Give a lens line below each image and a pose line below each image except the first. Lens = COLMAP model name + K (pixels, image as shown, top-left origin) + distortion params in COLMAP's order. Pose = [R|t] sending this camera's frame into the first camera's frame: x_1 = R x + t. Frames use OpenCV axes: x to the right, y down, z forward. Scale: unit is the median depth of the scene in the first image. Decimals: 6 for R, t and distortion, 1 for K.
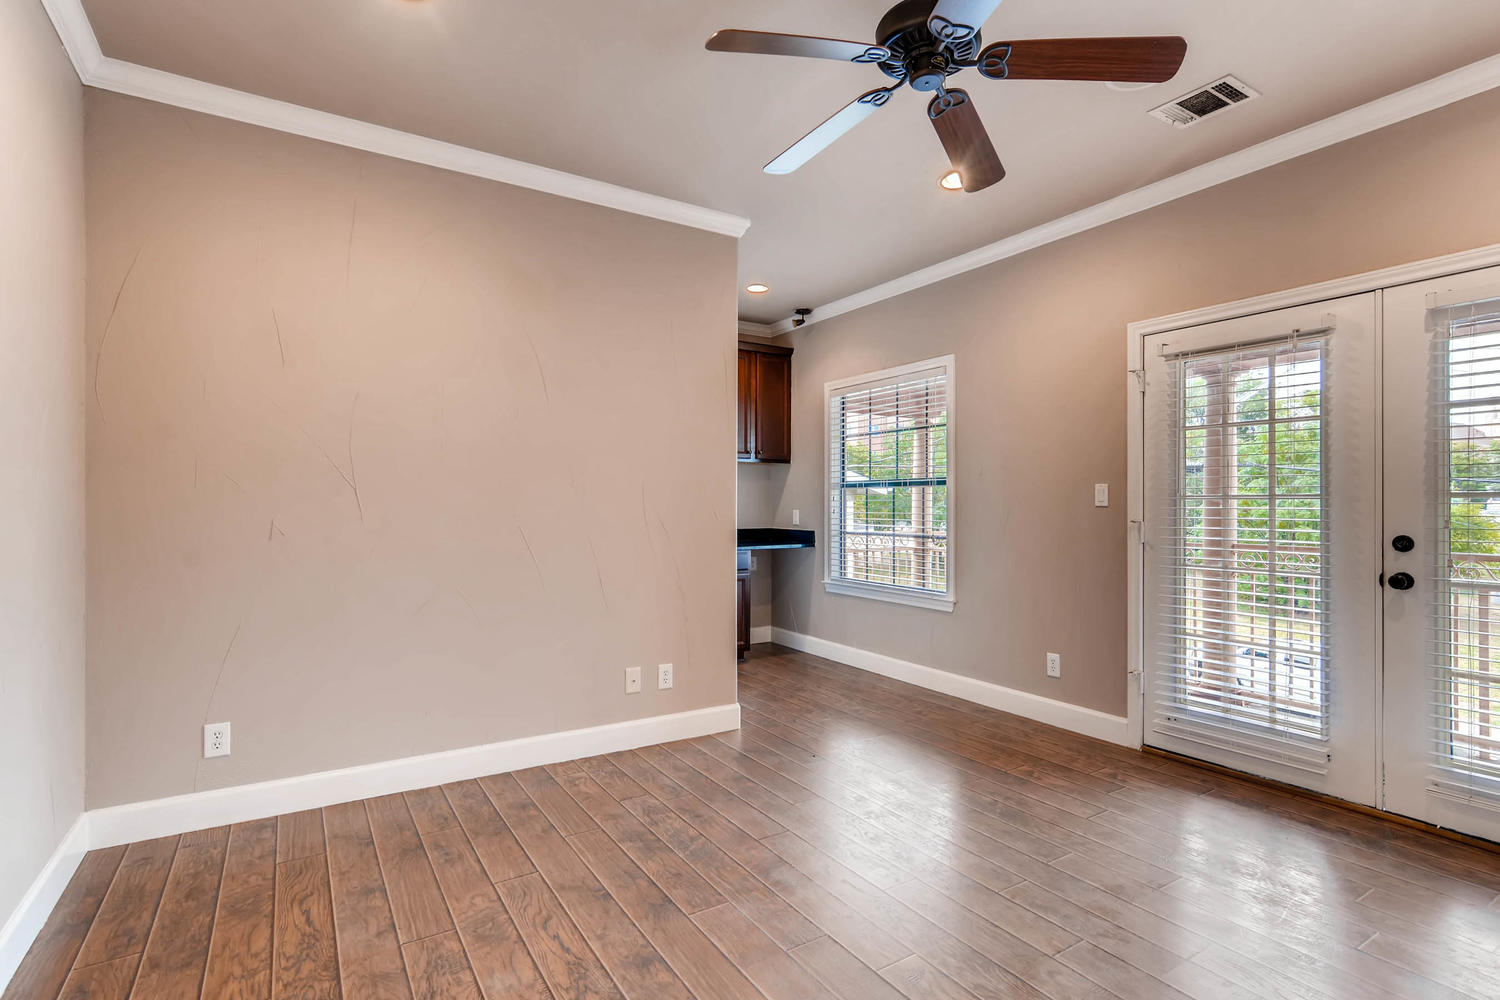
lens RADIAL K [[738.7, 0, 747.4], [0, 738.7, 501.9], [0, 0, 1]] dist [-0.000142, 0.003854]
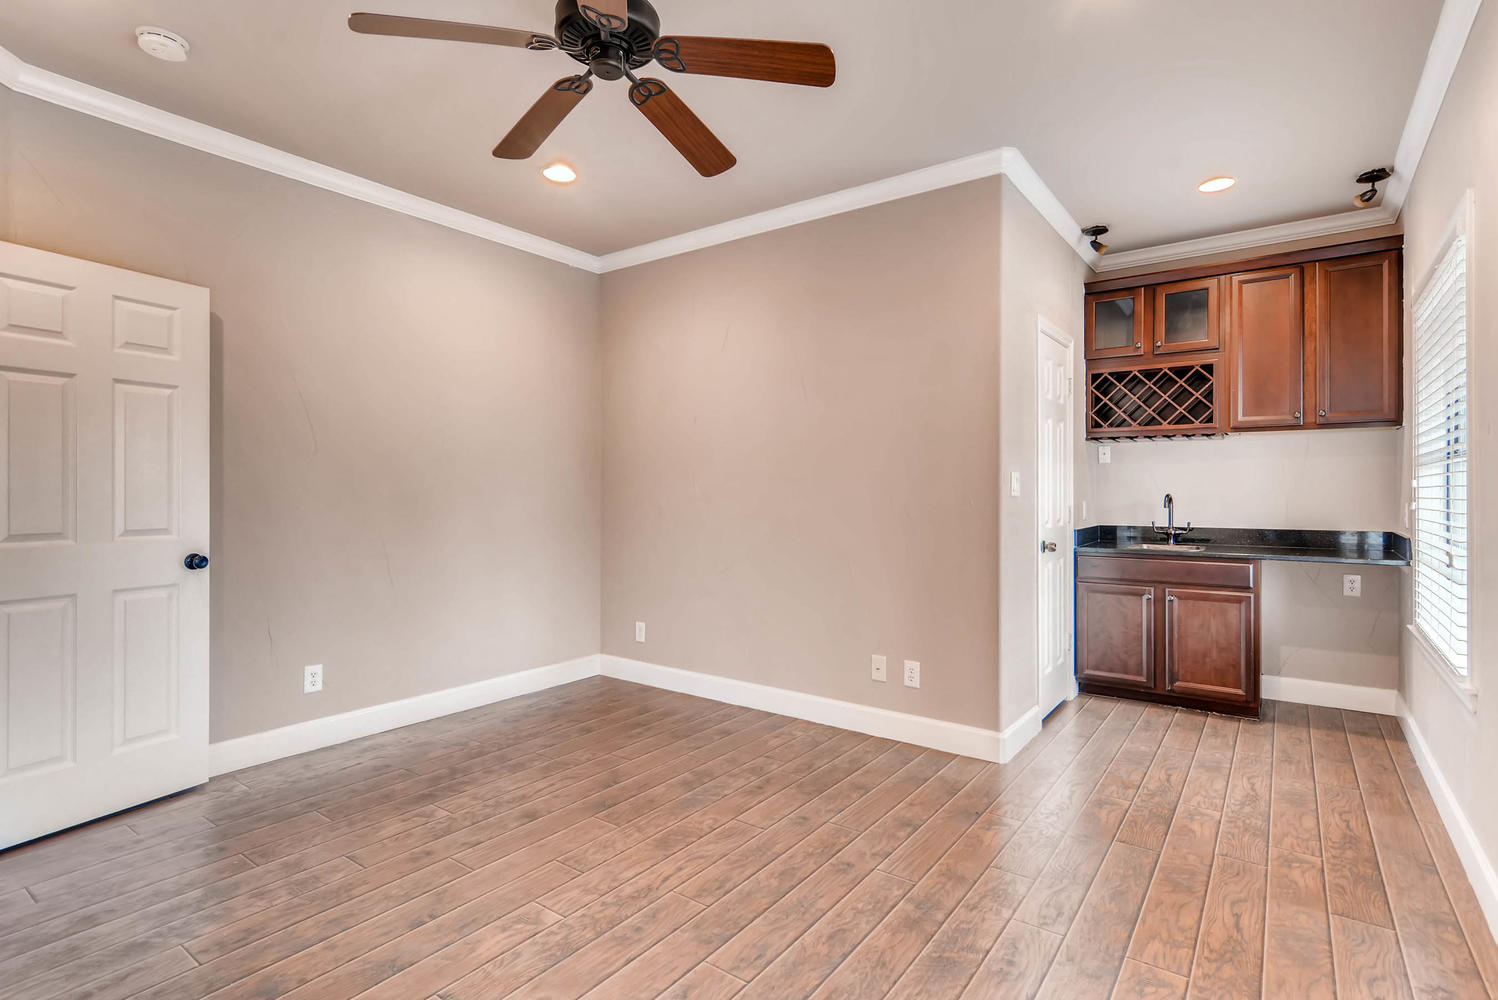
lens RADIAL K [[737.7, 0, 744.0], [0, 737.7, 488.8], [0, 0, 1]] dist [-0.000142, 0.003854]
pose [[0.361633, -0.004282, -0.932311, 0.737777], [0.000014, 0.999989, -0.004587, 0.003204], [0.932320, 0.001645, 0.361630, 0.485238]]
